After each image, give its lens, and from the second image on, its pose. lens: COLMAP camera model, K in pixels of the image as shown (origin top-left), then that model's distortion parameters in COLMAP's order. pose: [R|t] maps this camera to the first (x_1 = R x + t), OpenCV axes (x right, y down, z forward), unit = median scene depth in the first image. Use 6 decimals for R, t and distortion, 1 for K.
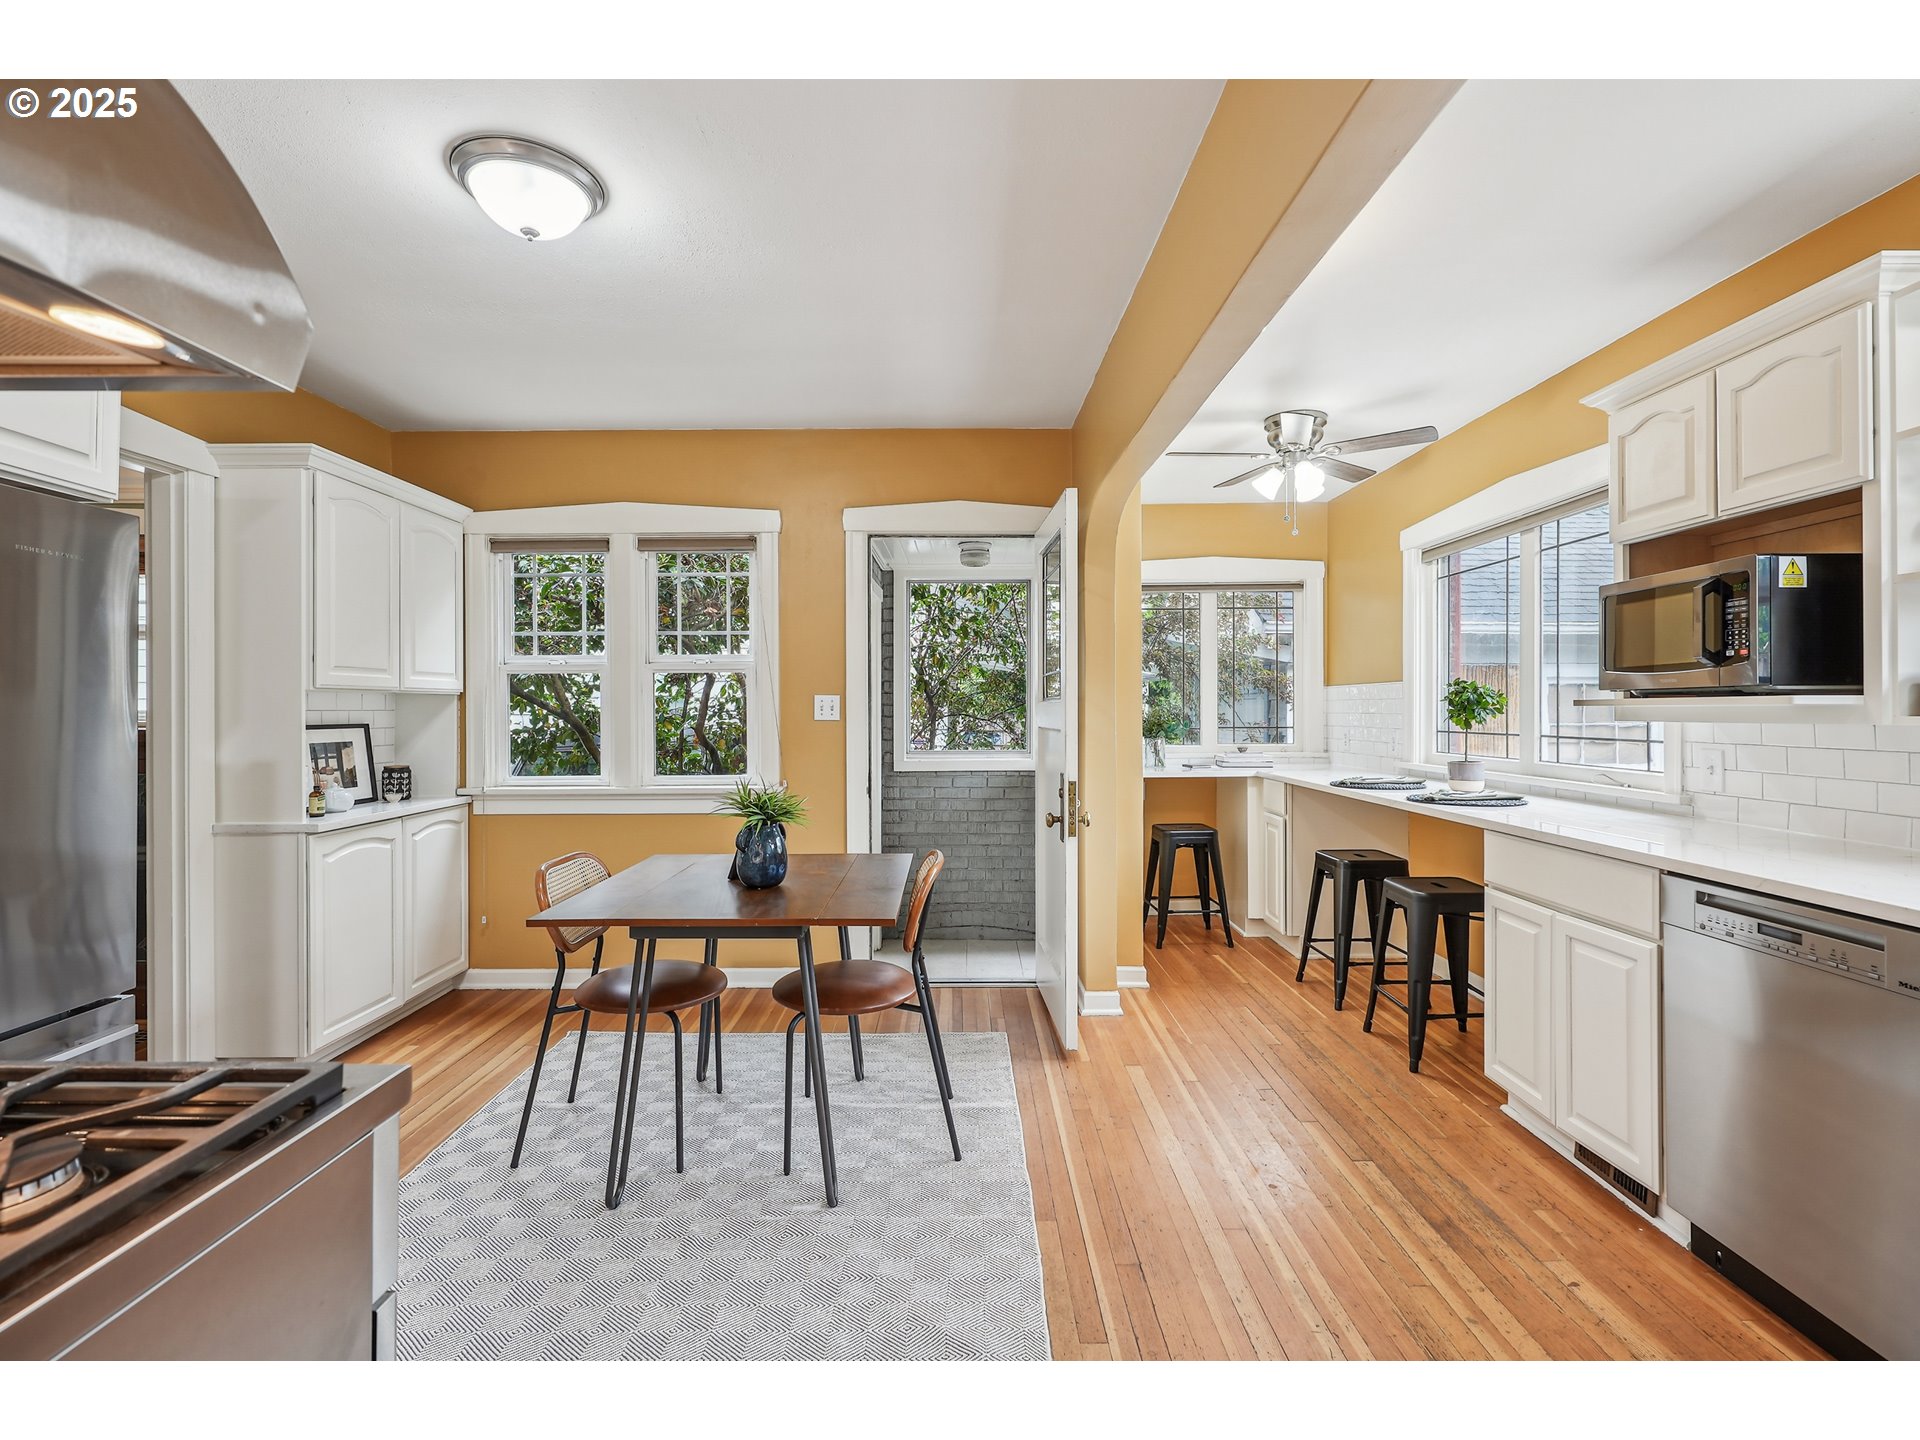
lens RADIAL K [[887.9, 0, 960.0], [0, 887.9, 709.4], [0, 0, 1]] dist [-0.003428, 0.000222]
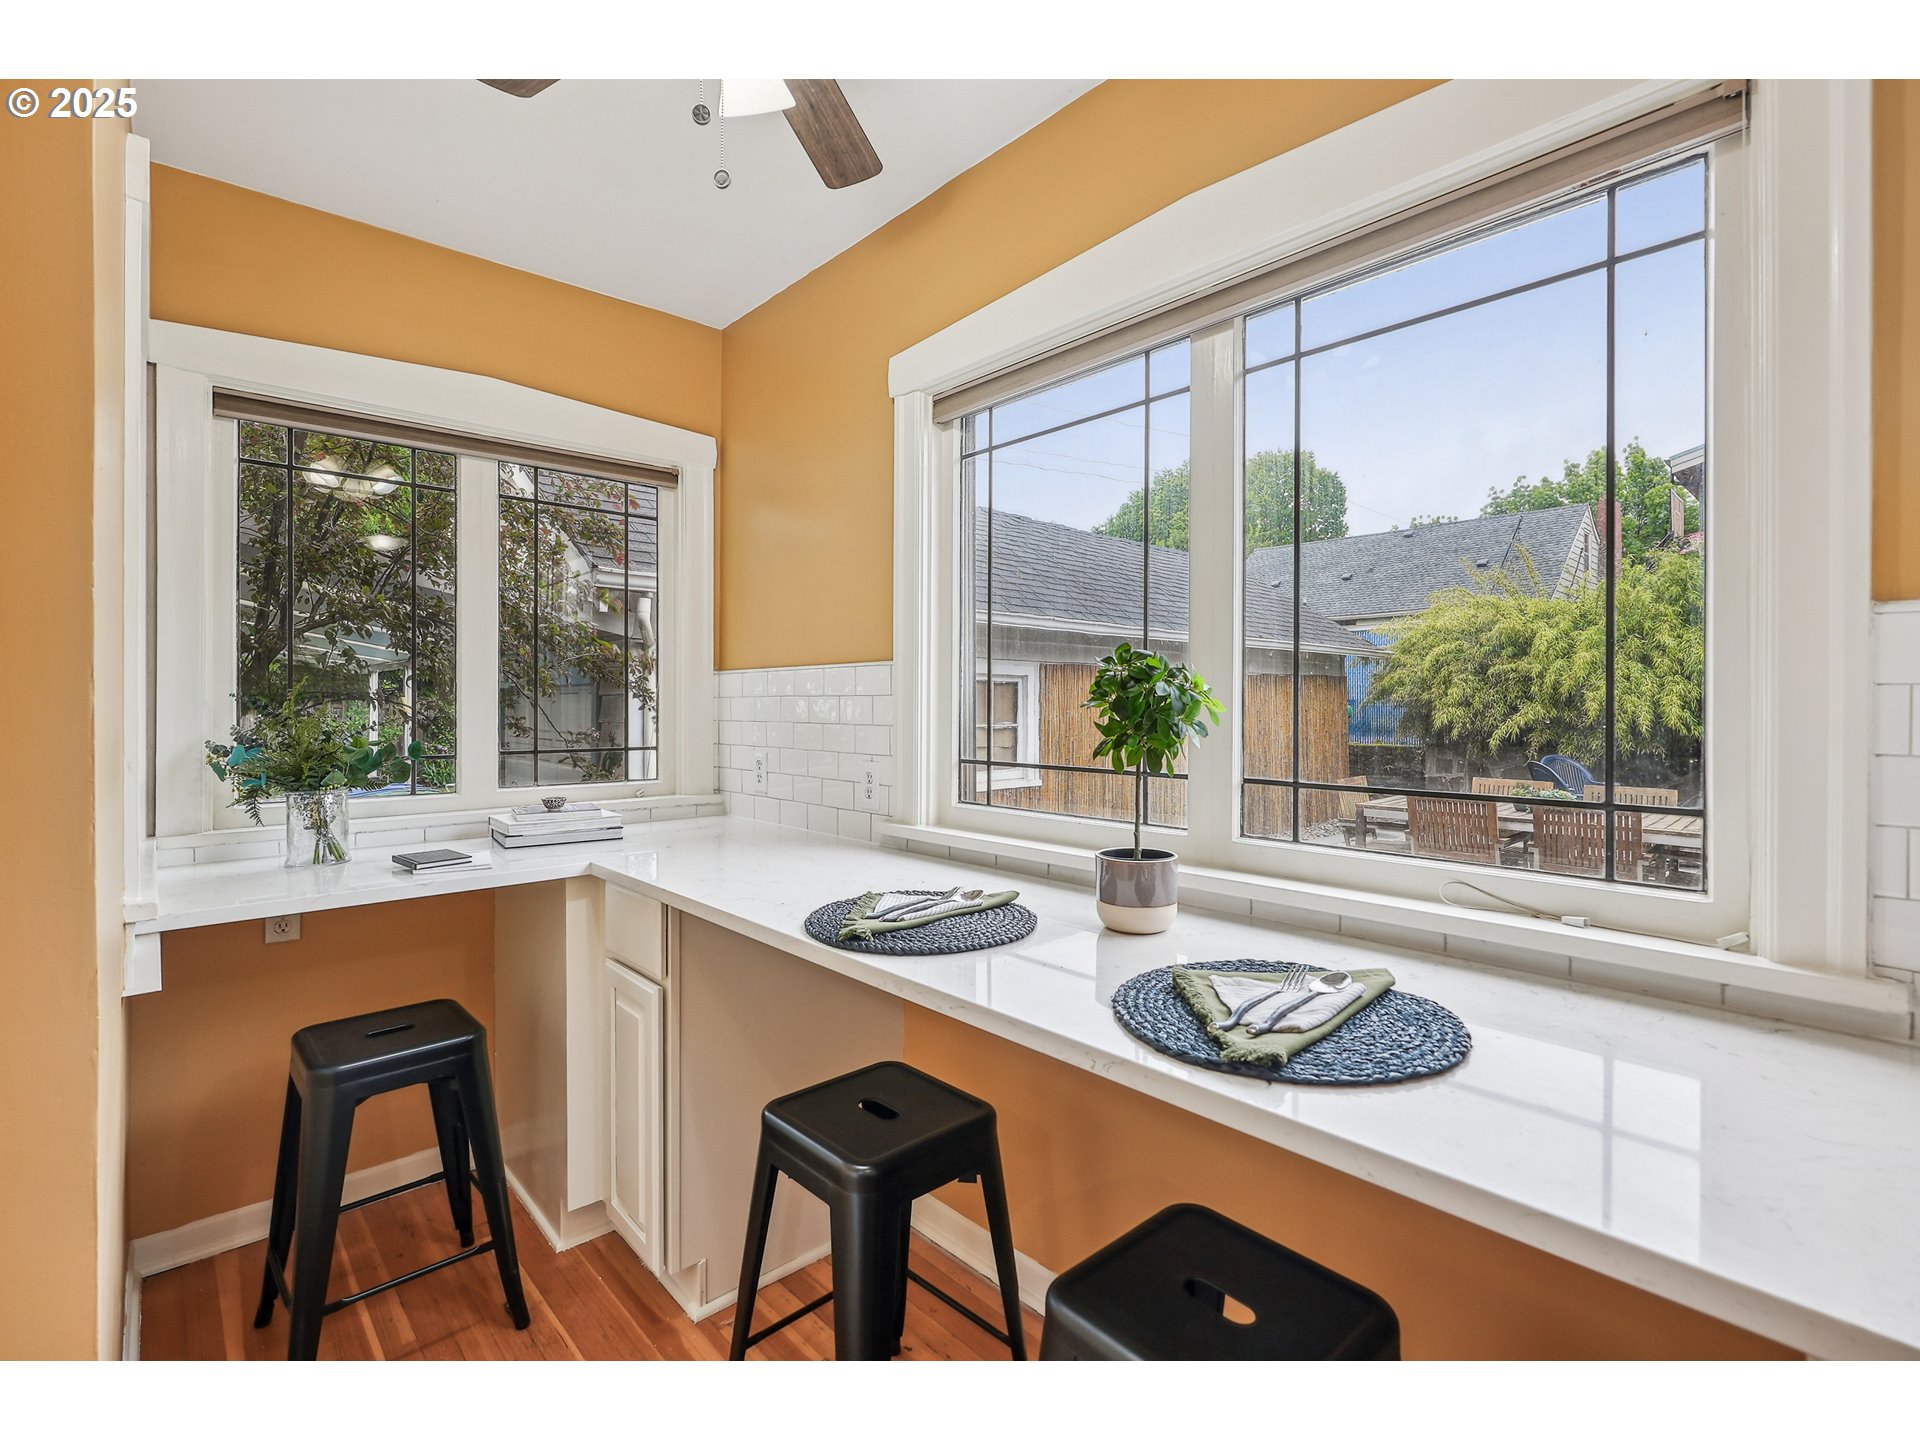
lens RADIAL K [[887.9, 0, 951.5], [0, 887.9, 711.5], [0, 0, 1]] dist [-0.003428, 0.000222]
pose [[0.746731, 0.004706, 0.665110, 0.166358], [-0.006967, 0.999975, 0.000747, -0.003206], [-0.665090, -0.005192, 0.746745, 0.520931]]
